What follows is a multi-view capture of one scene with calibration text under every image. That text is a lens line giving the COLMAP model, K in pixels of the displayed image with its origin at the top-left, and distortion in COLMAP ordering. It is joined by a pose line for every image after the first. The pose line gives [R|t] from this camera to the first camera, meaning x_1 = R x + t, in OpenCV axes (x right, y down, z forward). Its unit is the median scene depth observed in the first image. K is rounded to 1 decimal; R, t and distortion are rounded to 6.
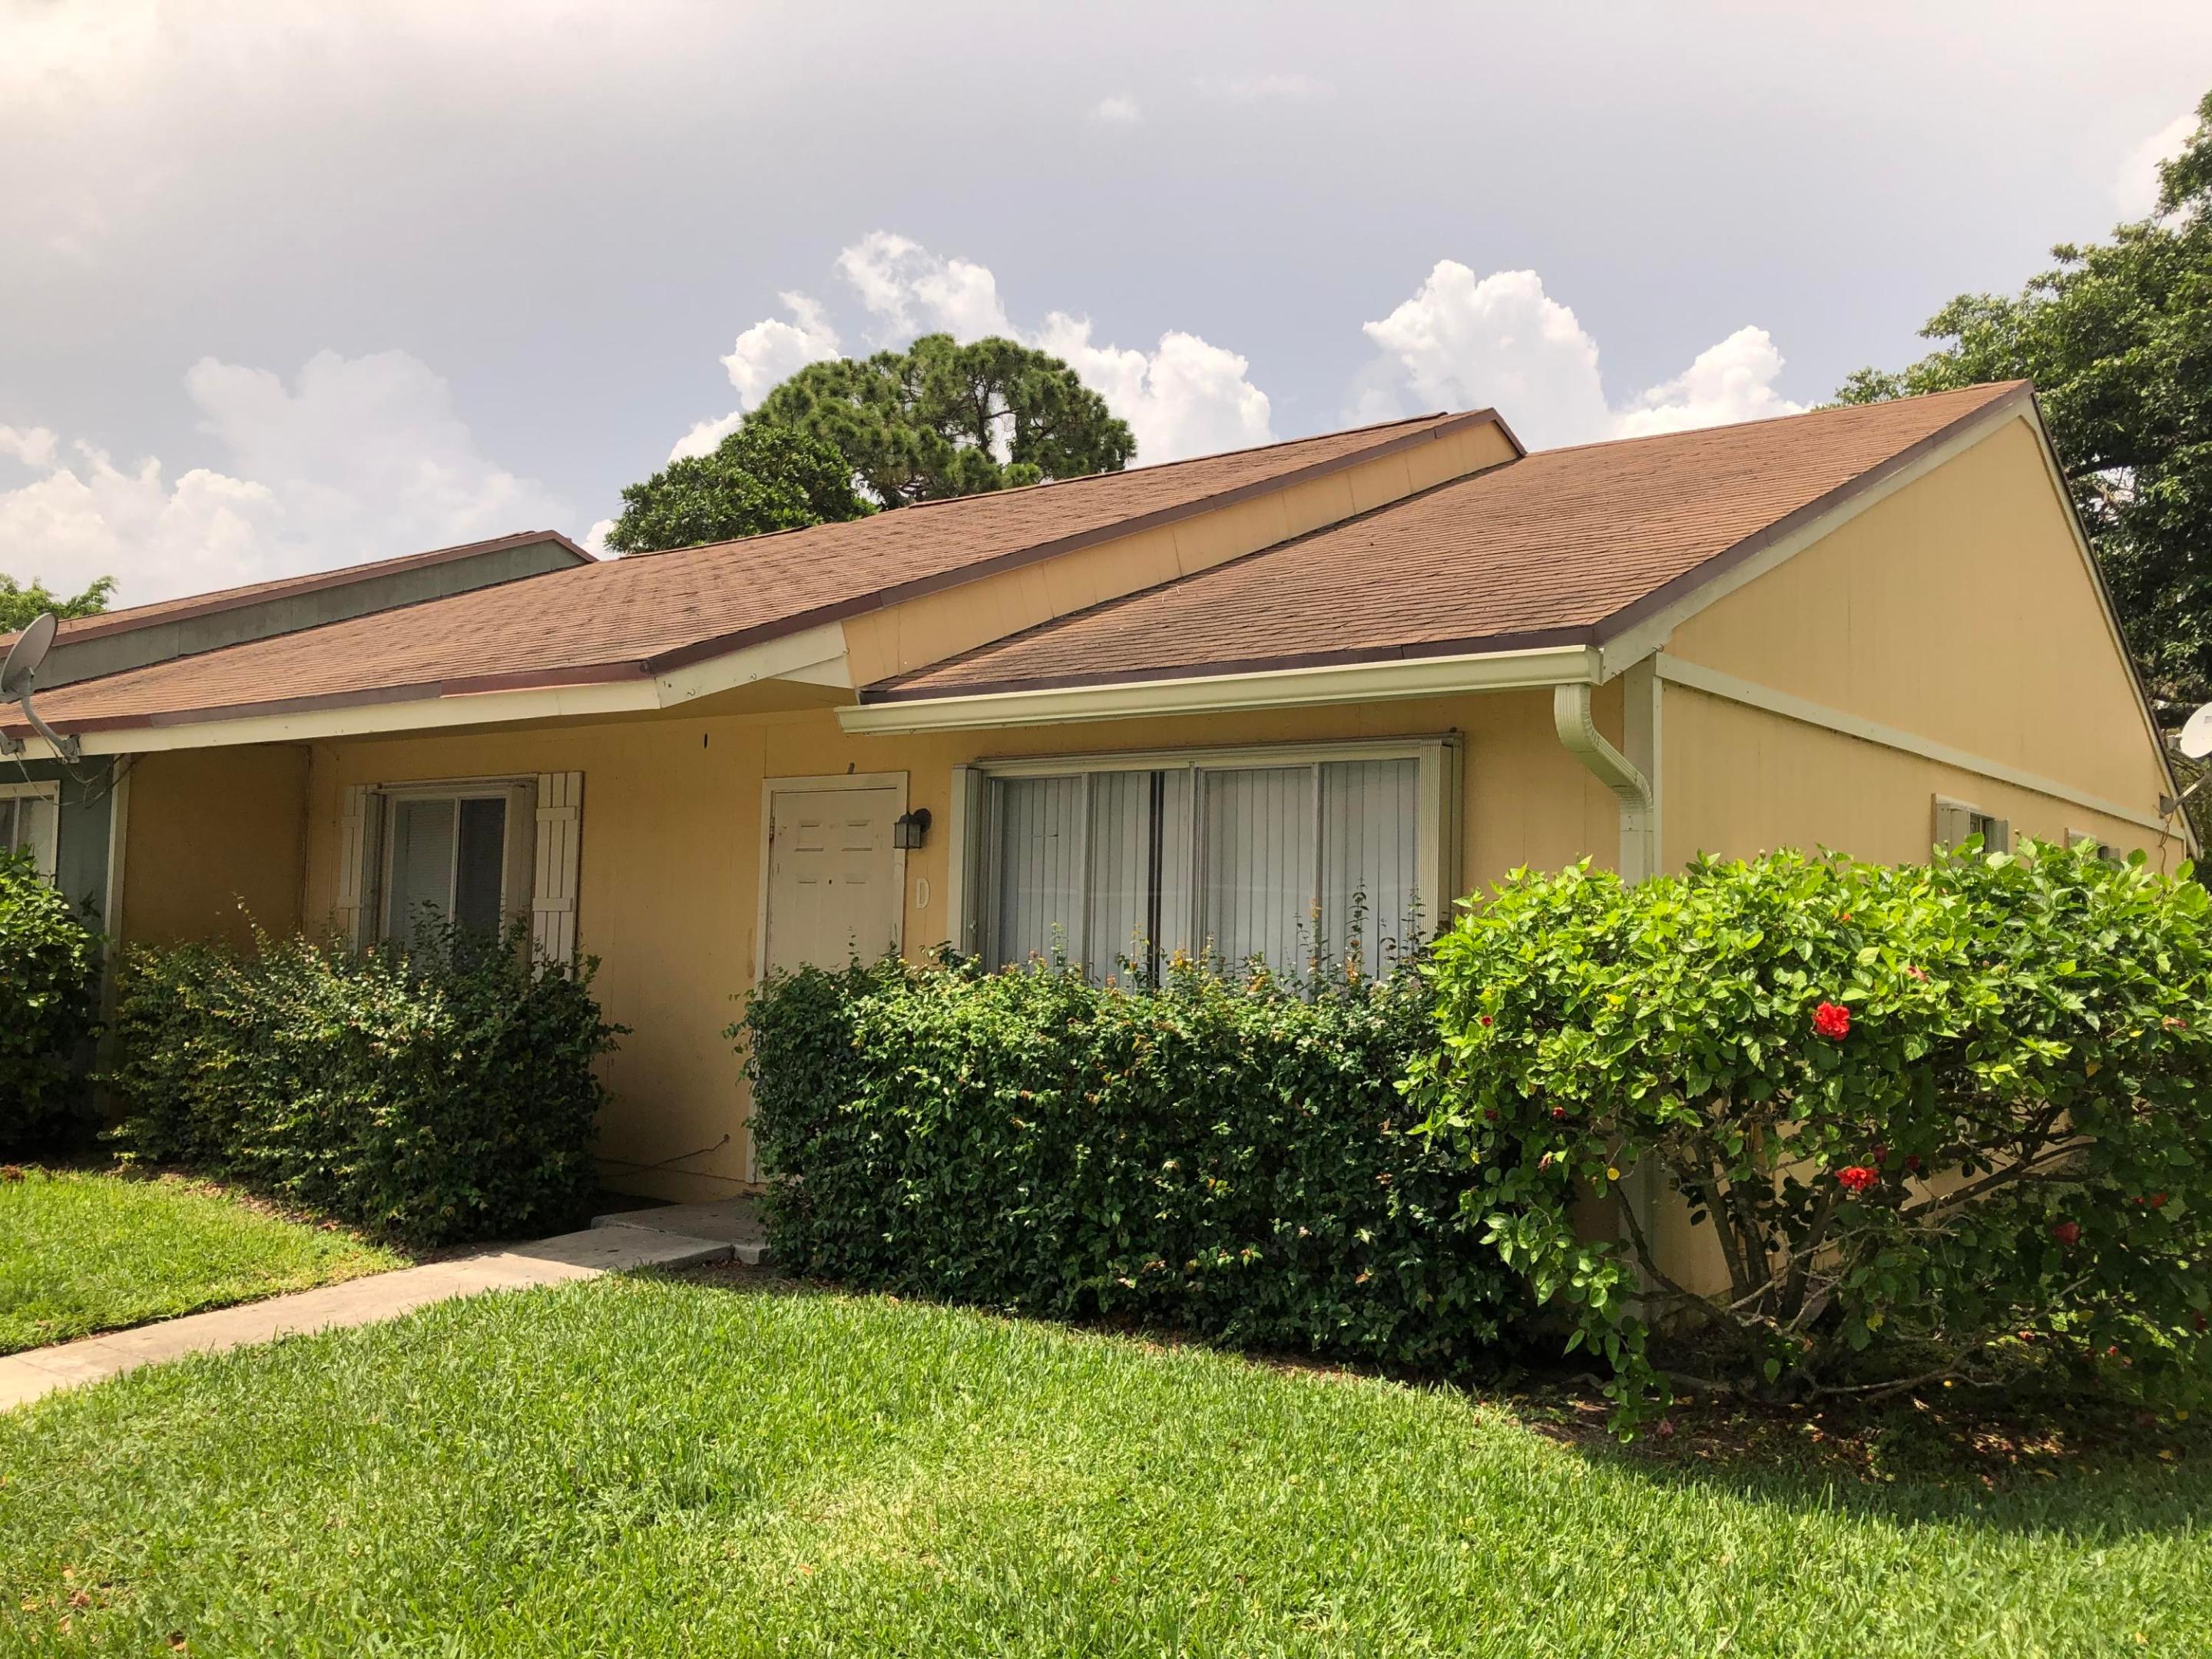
lens RADIAL K [[1819.2, 0, 1105.7], [0, 1819.2, 800.2], [0, 0, 1]] dist [-0.008707, -0.000629]
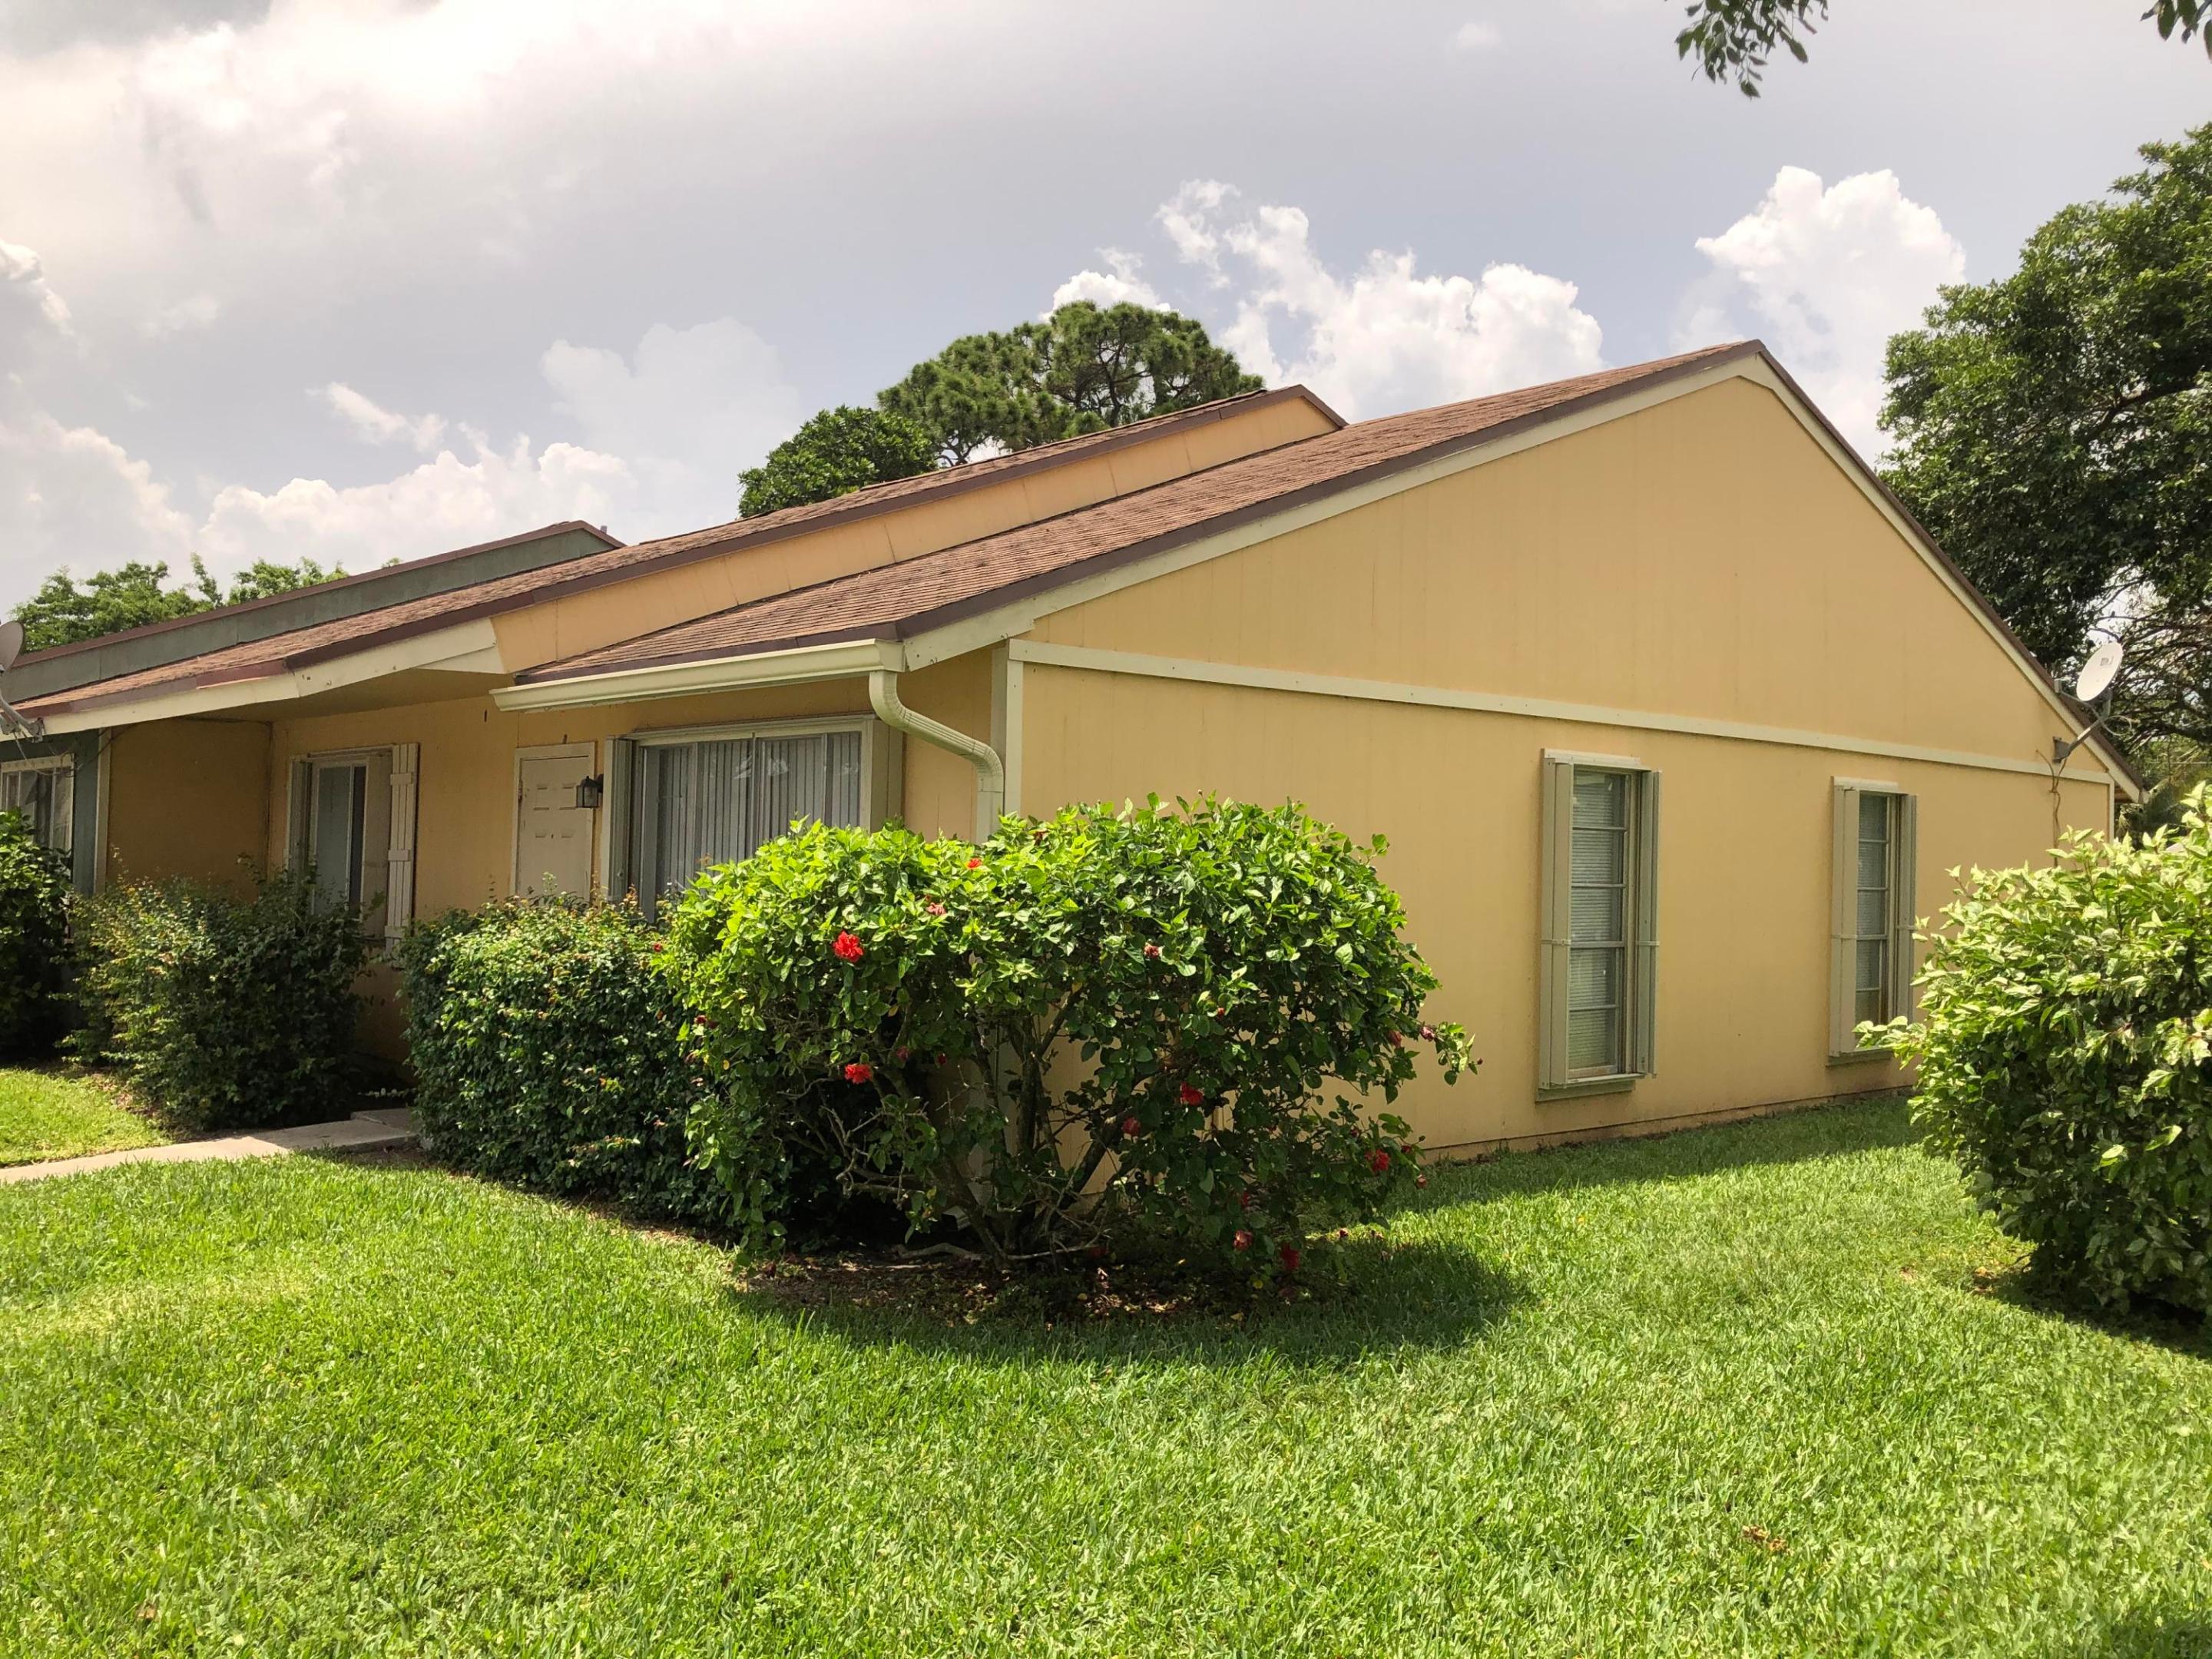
lens RADIAL K [[1803.5, 0, 1105.5], [0, 1803.5, 815.0], [0, 0, 1]] dist [0.007683, 0.004067]
pose [[0.983901, -0.006012, -0.178611, 0.339912], [0.012886, 0.999219, 0.037349, -0.006723], [0.178247, -0.039050, 0.983211, -0.074255]]
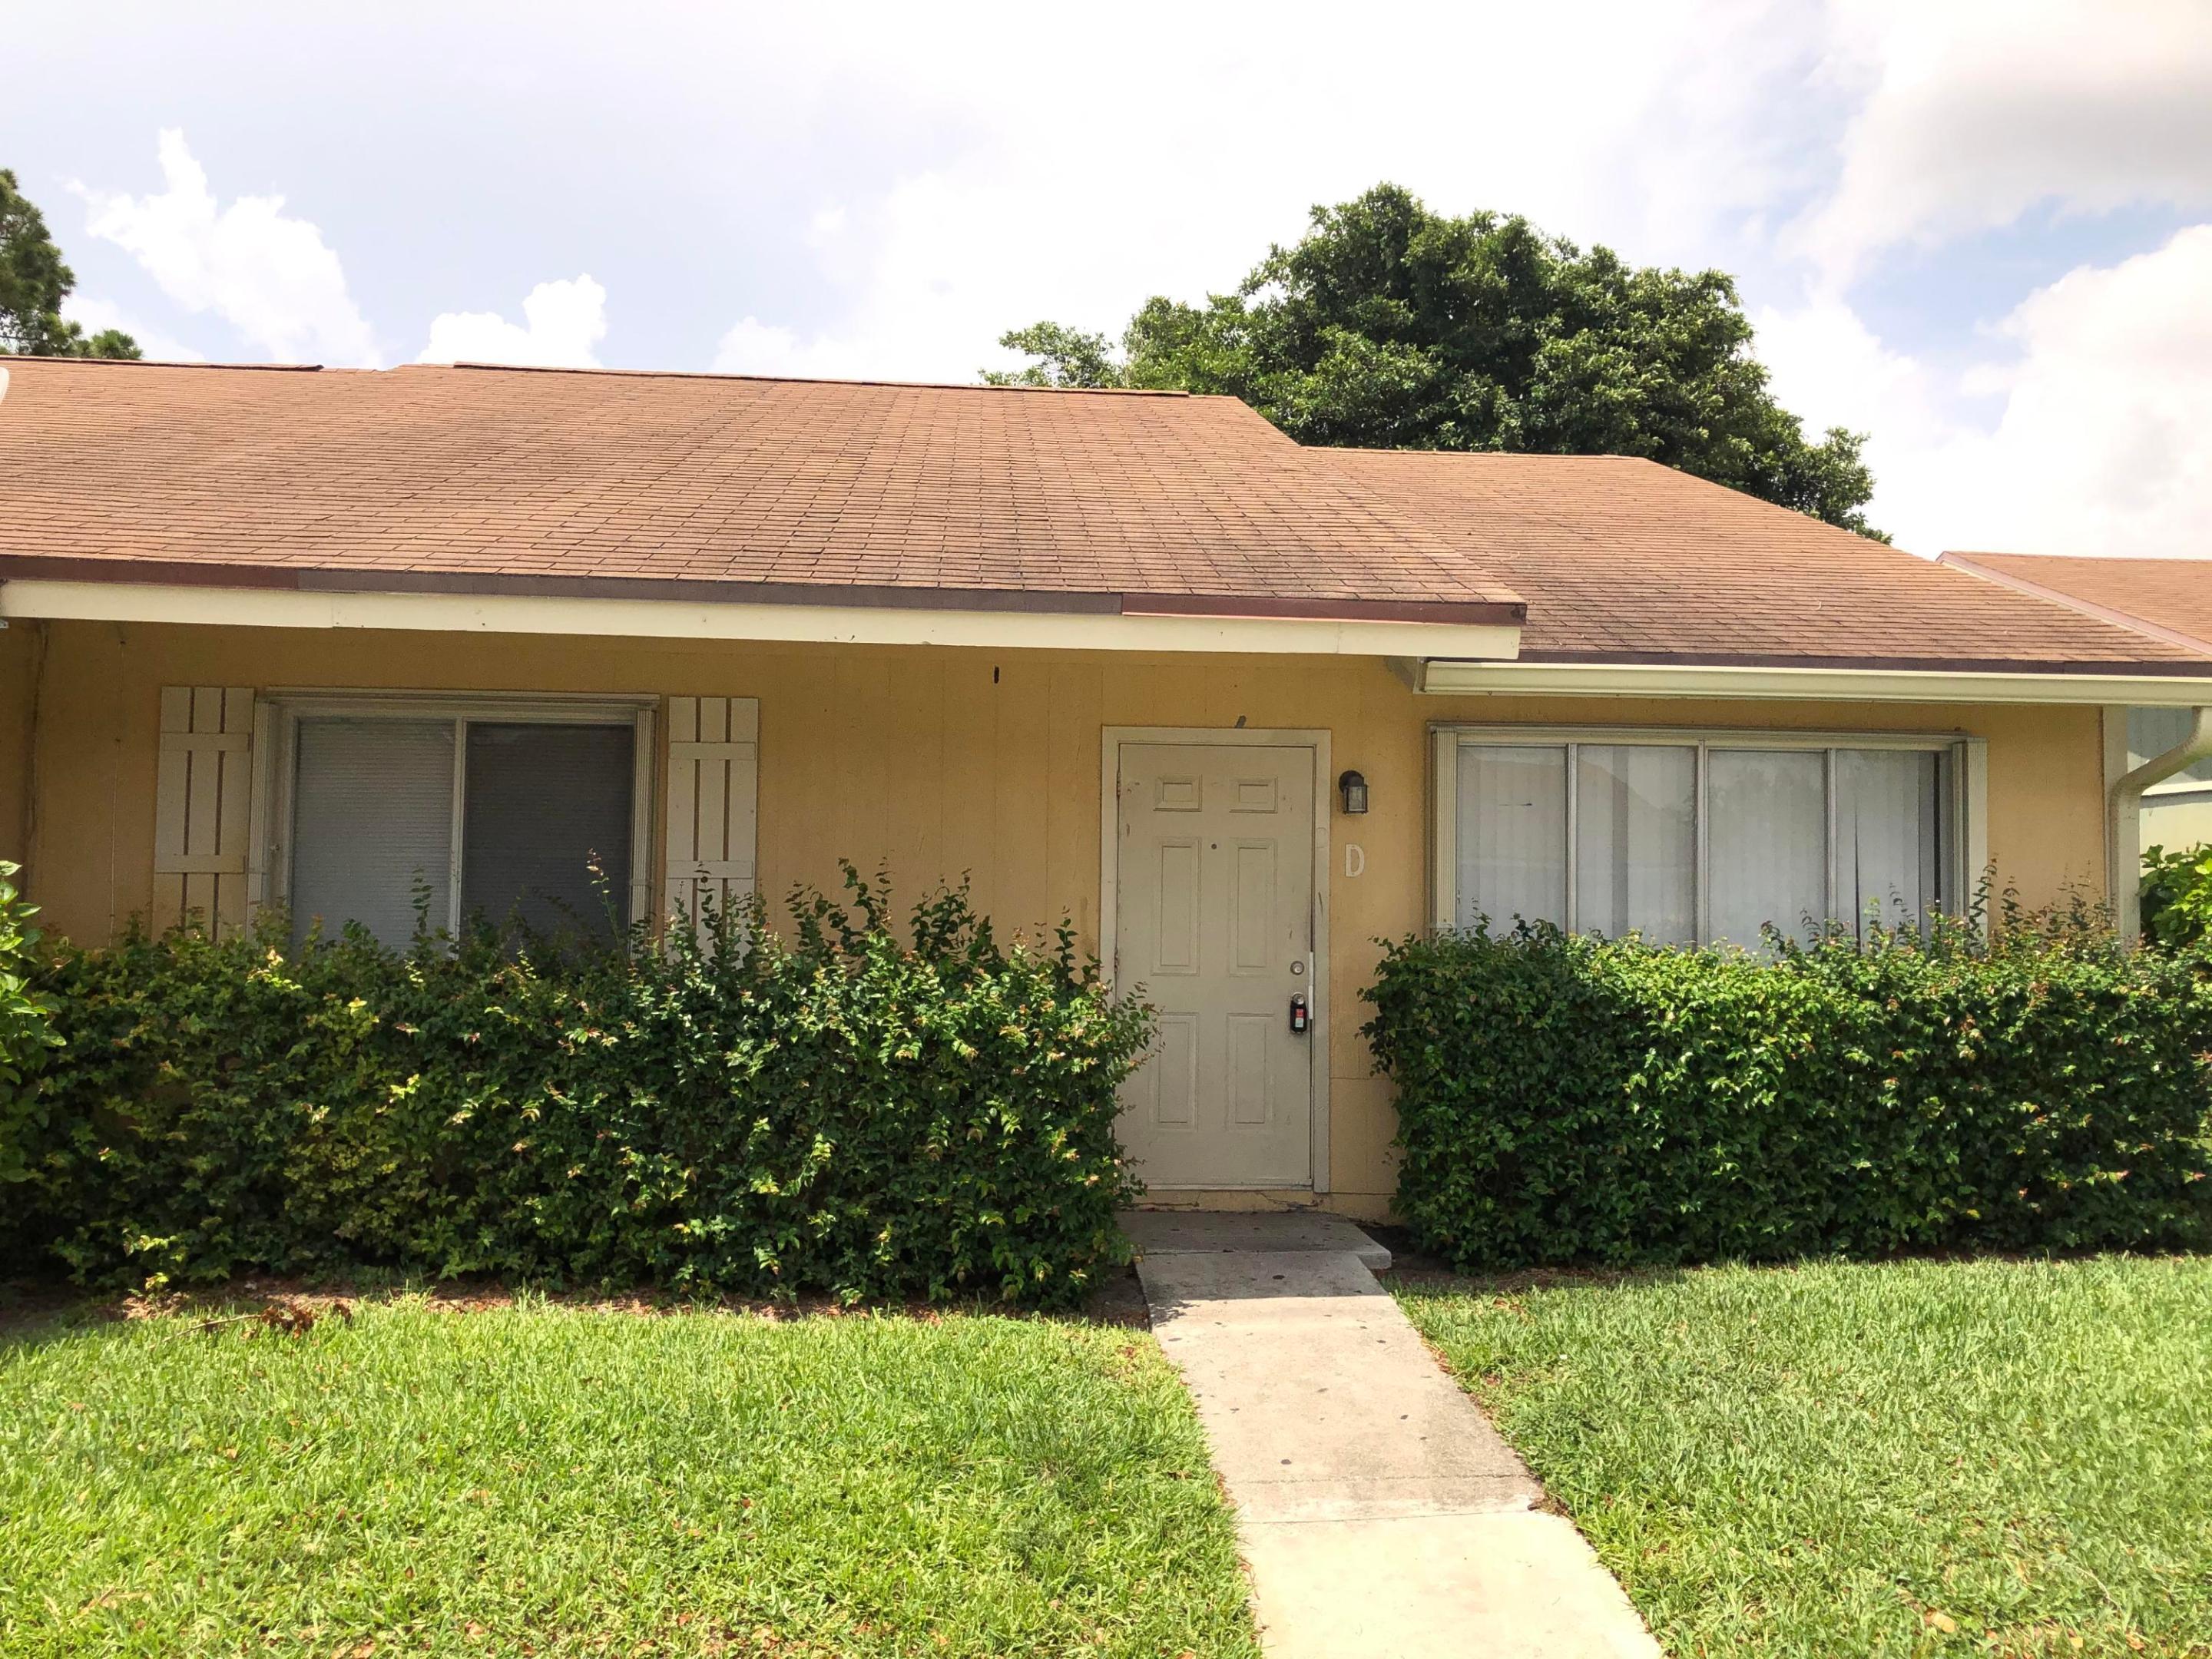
lens RADIAL K [[1803.5, 0, 1105.5], [0, 1803.5, 815.0], [0, 0, 1]] dist [0.007683, 0.004067]
pose [[0.749457, 0.017158, 0.661831, -0.648559], [-0.044794, 0.998688, 0.024834, 0.007991], [-0.660536, -0.048258, 0.749242, 0.301174]]
